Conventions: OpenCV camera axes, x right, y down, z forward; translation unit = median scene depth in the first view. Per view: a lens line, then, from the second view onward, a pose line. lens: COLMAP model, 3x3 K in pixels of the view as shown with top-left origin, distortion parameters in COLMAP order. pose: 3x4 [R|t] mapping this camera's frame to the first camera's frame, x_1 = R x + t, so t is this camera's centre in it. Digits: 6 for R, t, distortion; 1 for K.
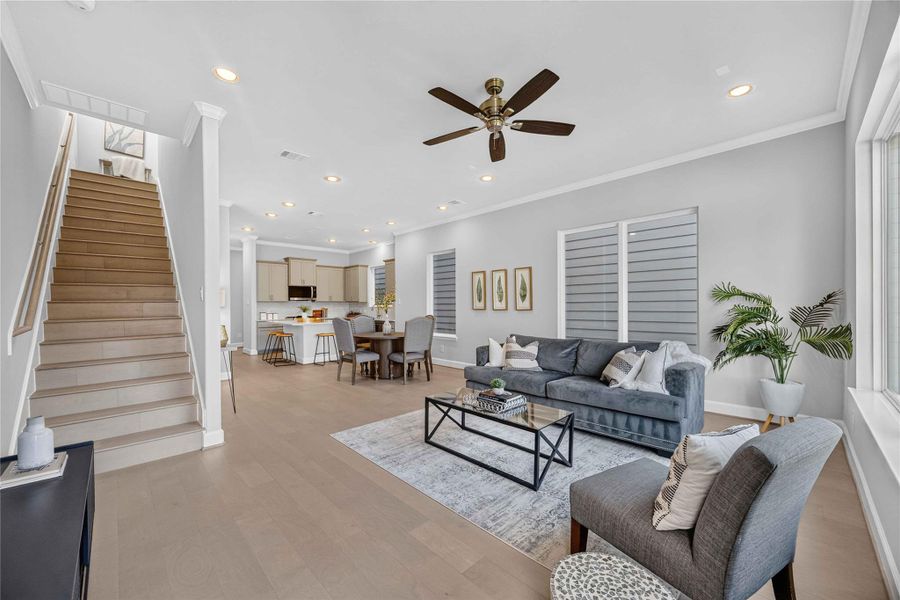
lens RADIAL K [[344.5, 0, 444.0], [0, 344.5, 309.5], [0, 0, 1]] dist [-0.001695, -0.000439]
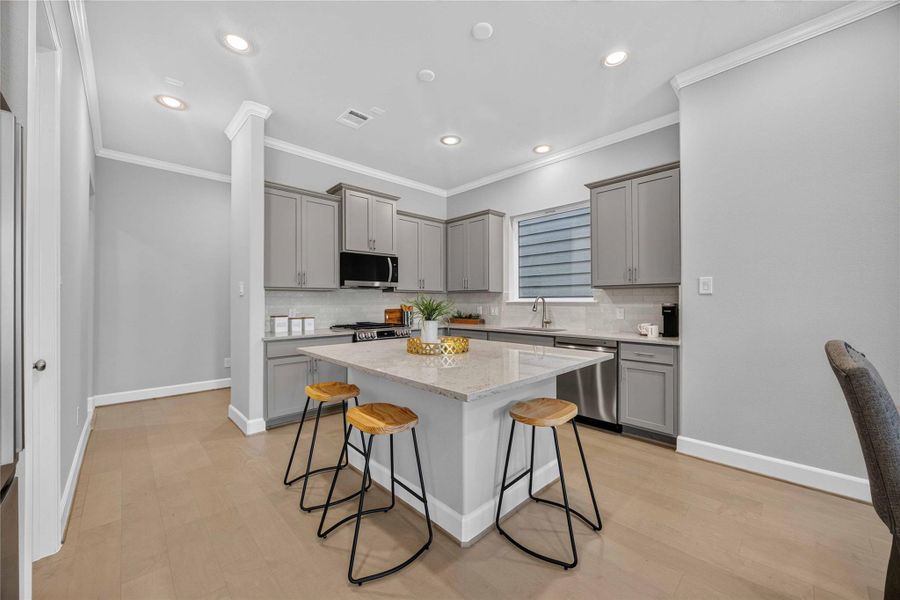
lens RADIAL K [[344.5, 0, 450.7], [0, 344.5, 301.6], [0, 0, 1]] dist [-0.001695, -0.000439]
pose [[0.999992, 0.000899, 0.003927, -0.342546], [-0.000850, 0.999922, -0.012499, -0.003143], [-0.003938, 0.012496, 0.999914, 0.623499]]
